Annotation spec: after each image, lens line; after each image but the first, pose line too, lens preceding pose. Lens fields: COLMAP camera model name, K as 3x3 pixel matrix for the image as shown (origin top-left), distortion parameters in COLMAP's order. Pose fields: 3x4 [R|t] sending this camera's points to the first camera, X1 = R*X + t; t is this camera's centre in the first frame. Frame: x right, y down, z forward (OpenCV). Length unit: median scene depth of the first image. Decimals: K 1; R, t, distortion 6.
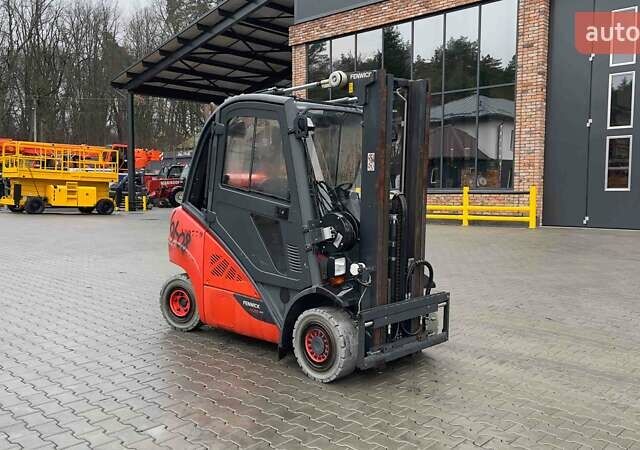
lens RADIAL K [[603.2, 0, 322.9], [0, 603.2, 228.4], [0, 0, 1]] dist [0.047142, 0.000000]
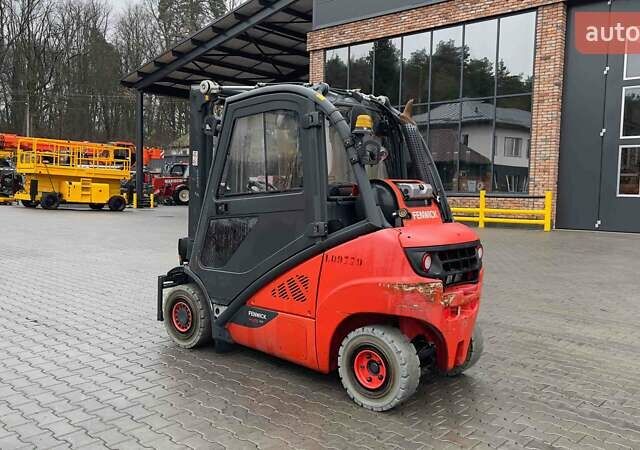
lens RADIAL K [[603.2, 0, 324.9], [0, 603.2, 224.5], [0, 0, 1]] dist [0.047142, 0.000000]
pose [[0.999410, 0.016780, 0.029957, -0.067602], [-0.016522, 0.999824, -0.008851, 0.004090], [-0.030101, 0.008351, 0.999512, -0.039697]]
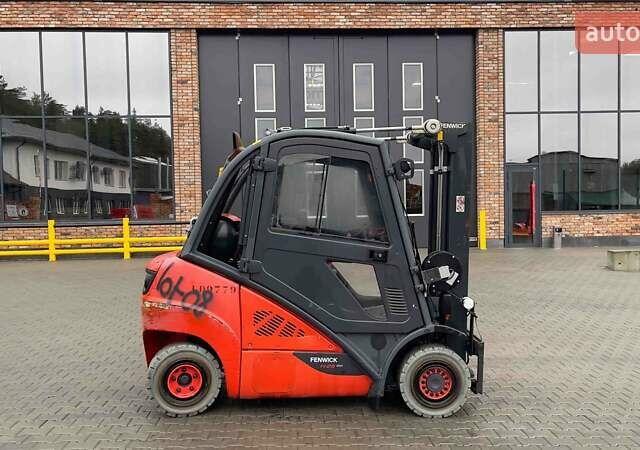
lens RADIAL K [[603.2, 0, 327.9], [0, 603.2, 229.5], [0, 0, 1]] dist [0.047142, 0.000000]
pose [[0.691650, -0.038061, 0.721230, -0.233793], [0.067385, 0.997655, -0.011972, -0.017708], [-0.719083, 0.056881, 0.692593, 0.109508]]
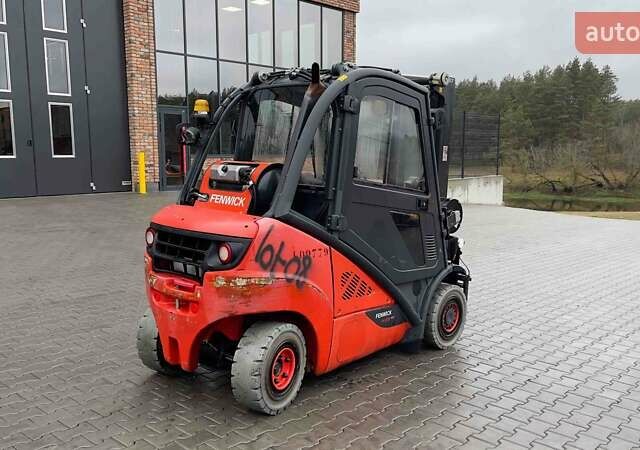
lens RADIAL K [[603.2, 0, 322.2], [0, 603.2, 227.4], [0, 0, 1]] dist [0.047142, 0.000000]
pose [[-0.020588, -0.134266, 0.990731, -0.297774], [0.060723, 0.988944, 0.135286, -0.037777], [-0.997942, 0.062945, -0.012208, 0.335673]]
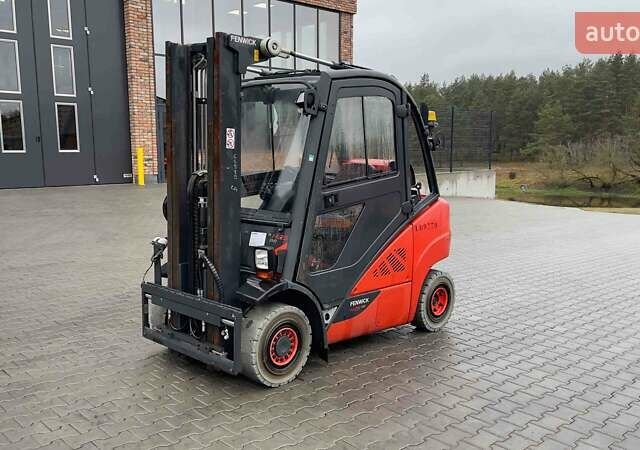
lens RADIAL K [[603.2, 0, 320.2], [0, 603.2, 227.9], [0, 0, 1]] dist [0.047142, 0.000000]
pose [[0.046929, -0.140112, 0.989023, -0.365494], [0.064105, 0.988495, 0.136996, -0.029413], [-0.996839, 0.056972, 0.055371, 0.246798]]
